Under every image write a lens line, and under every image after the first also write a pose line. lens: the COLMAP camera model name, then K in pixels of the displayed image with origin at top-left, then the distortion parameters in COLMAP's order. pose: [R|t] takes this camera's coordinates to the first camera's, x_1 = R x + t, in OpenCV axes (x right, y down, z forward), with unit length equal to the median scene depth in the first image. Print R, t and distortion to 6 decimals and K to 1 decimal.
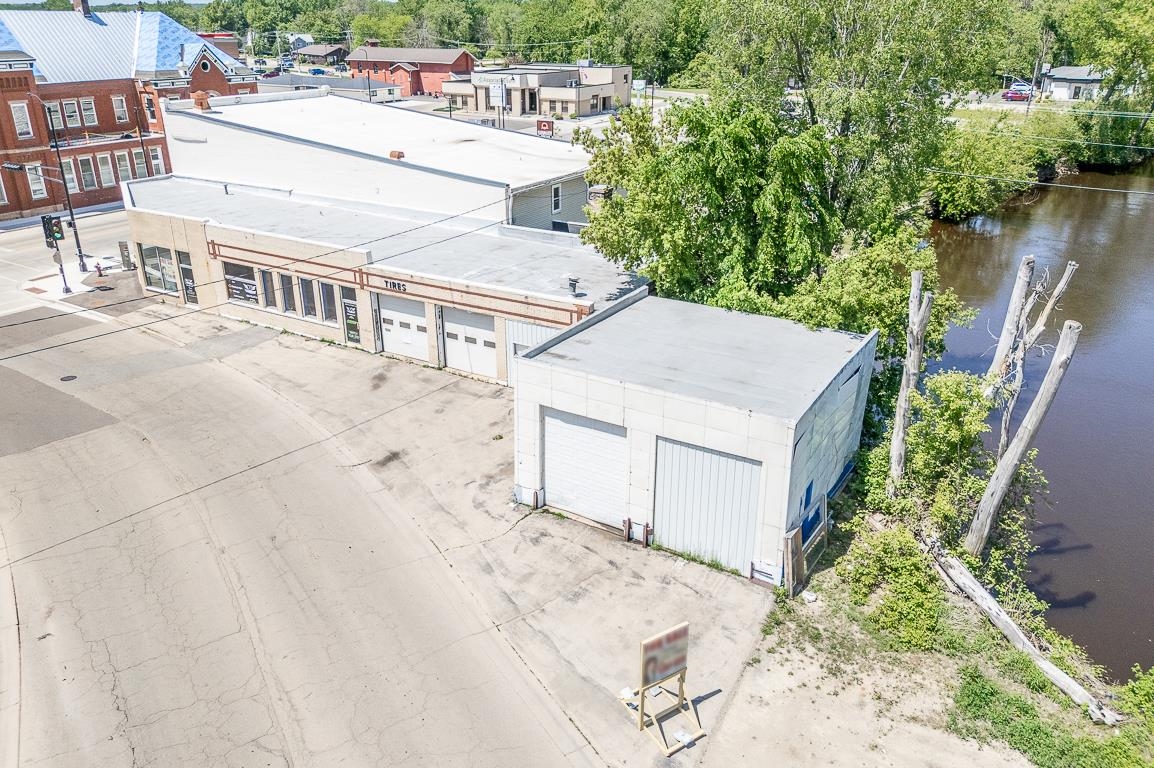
lens RADIAL K [[859.2, 0, 586.2], [0, 859.2, 337.7], [0, 0, 1]] dist [0.086287, -0.088336]
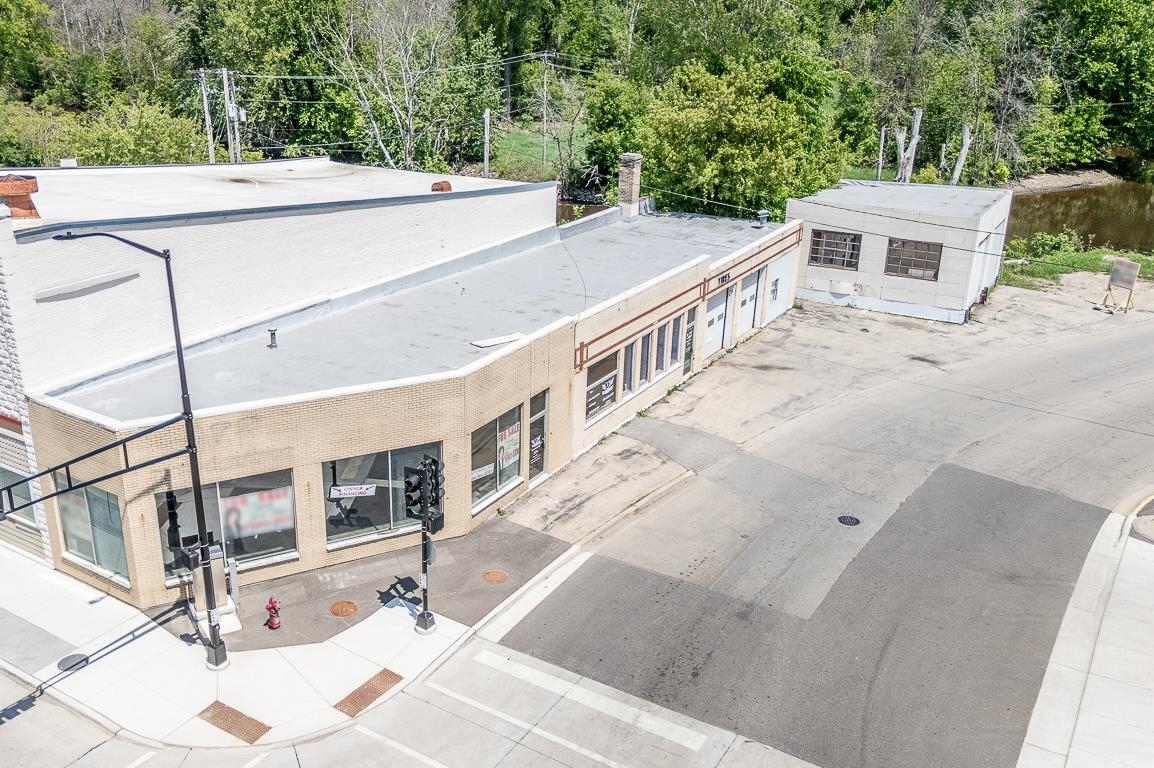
lens RADIAL K [[989.4, 0, 491.2], [0, 989.4, 384.8], [0, 0, 1]] dist [0.104989, -0.156256]
pose [[0.067507, -0.353888, 0.932848, -1.298693], [0.344358, 0.885790, 0.311116, -0.385327], [-0.936408, 0.300231, 0.181662, 1.087089]]
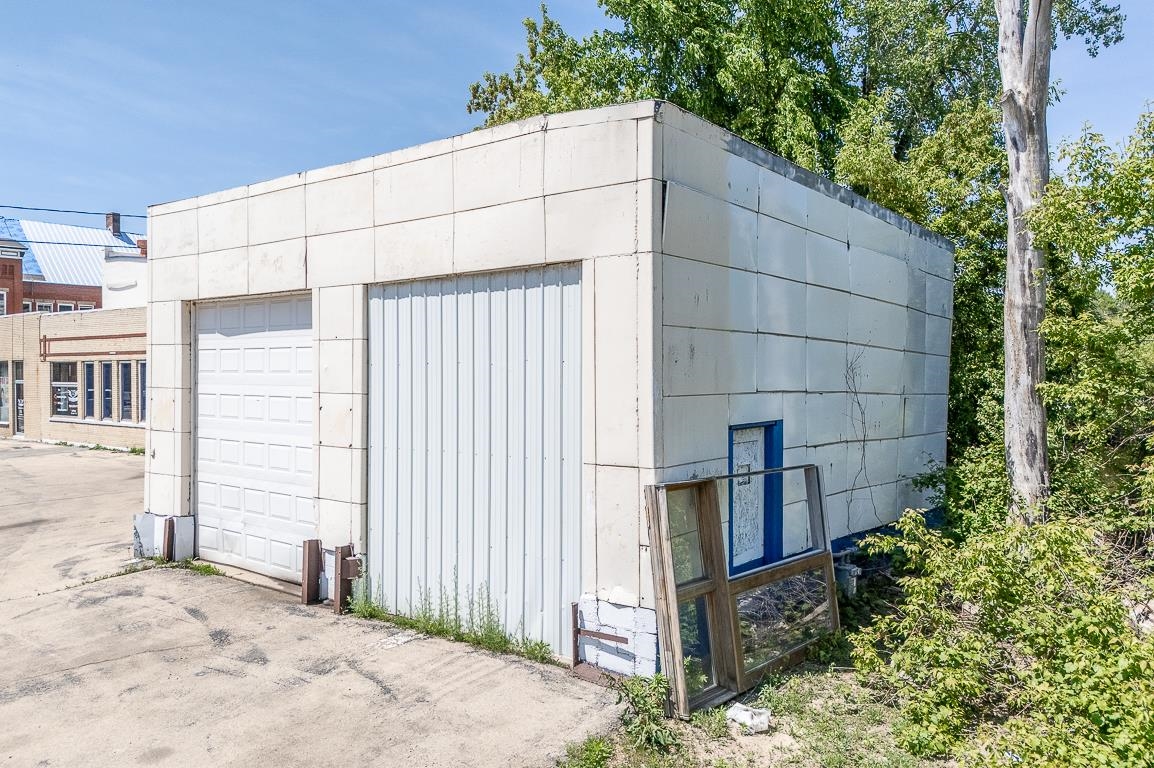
lens RADIAL K [[862.2, 0, 600.7], [0, 862.2, 381.9], [0, 0, 1]] dist [0.009821, -0.003061]
pose [[0.993592, -0.000771, -0.113020, 0.150243], [-0.037461, 0.941206, -0.335749, 0.182532], [0.106634, 0.337831, 0.935147, 0.426550]]
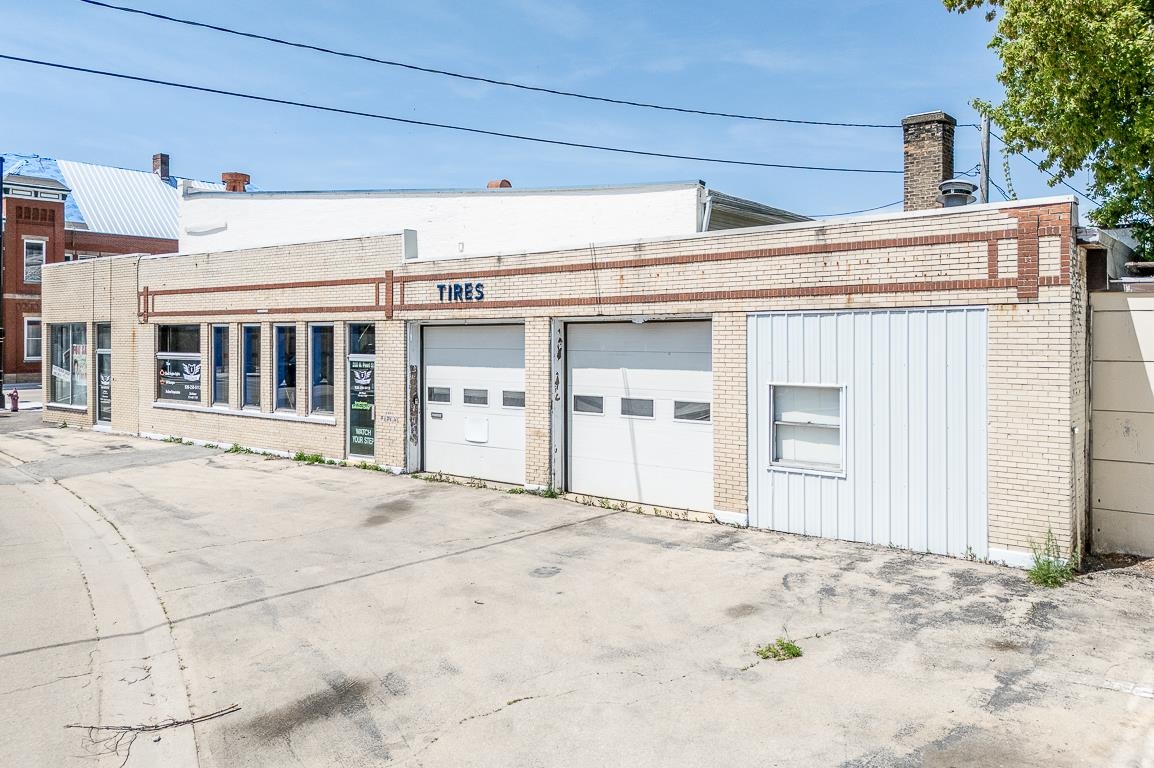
lens RADIAL K [[859.2, 0, 586.2], [0, 859.2, 337.7], [0, 0, 1]] dist [0.086287, -0.088336]
pose [[0.991550, 0.002309, -0.129708, -0.107030], [-0.047366, 0.937258, -0.345404, 0.103493], [0.120772, 0.348629, 0.929447, 0.631958]]
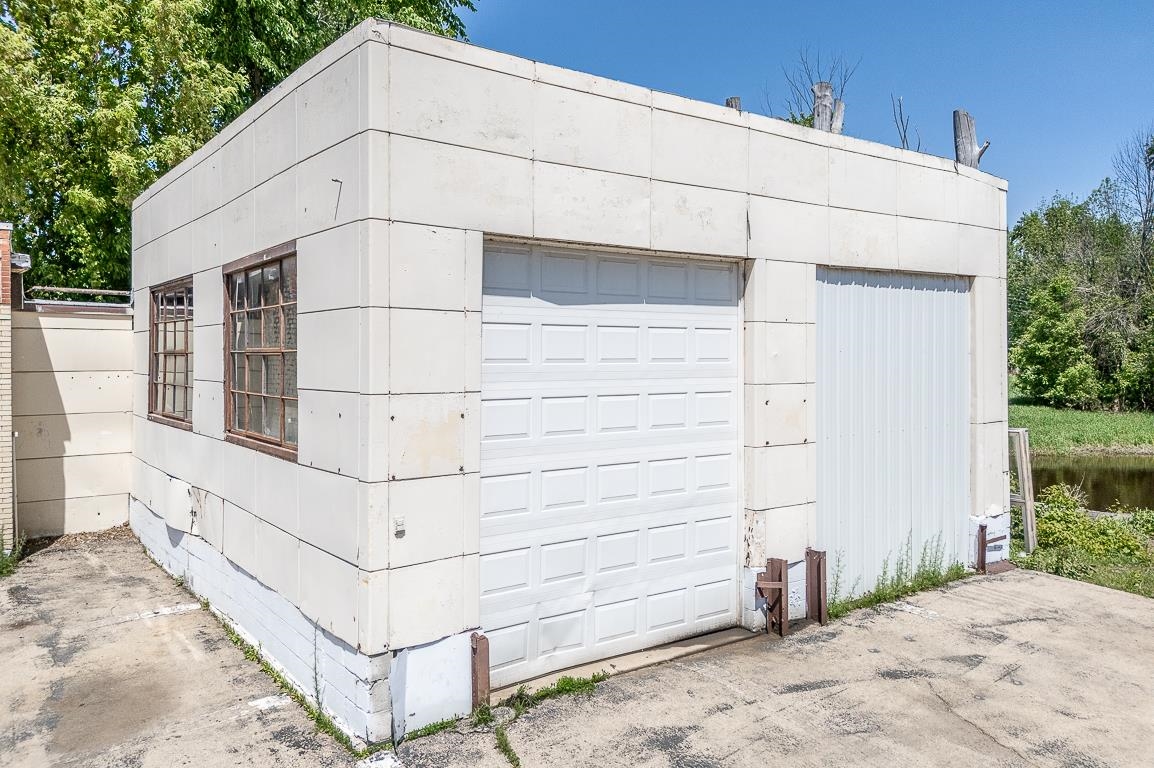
lens RADIAL K [[857.3, 0, 574.7], [0, 857.3, 361.0], [0, 0, 1]] dist [0.076170, -0.078036]
pose [[0.391109, -0.013398, 0.920247, -0.189260], [0.324065, 0.937863, -0.124075, 0.106301], [-0.861403, 0.346746, 0.371149, 0.623558]]
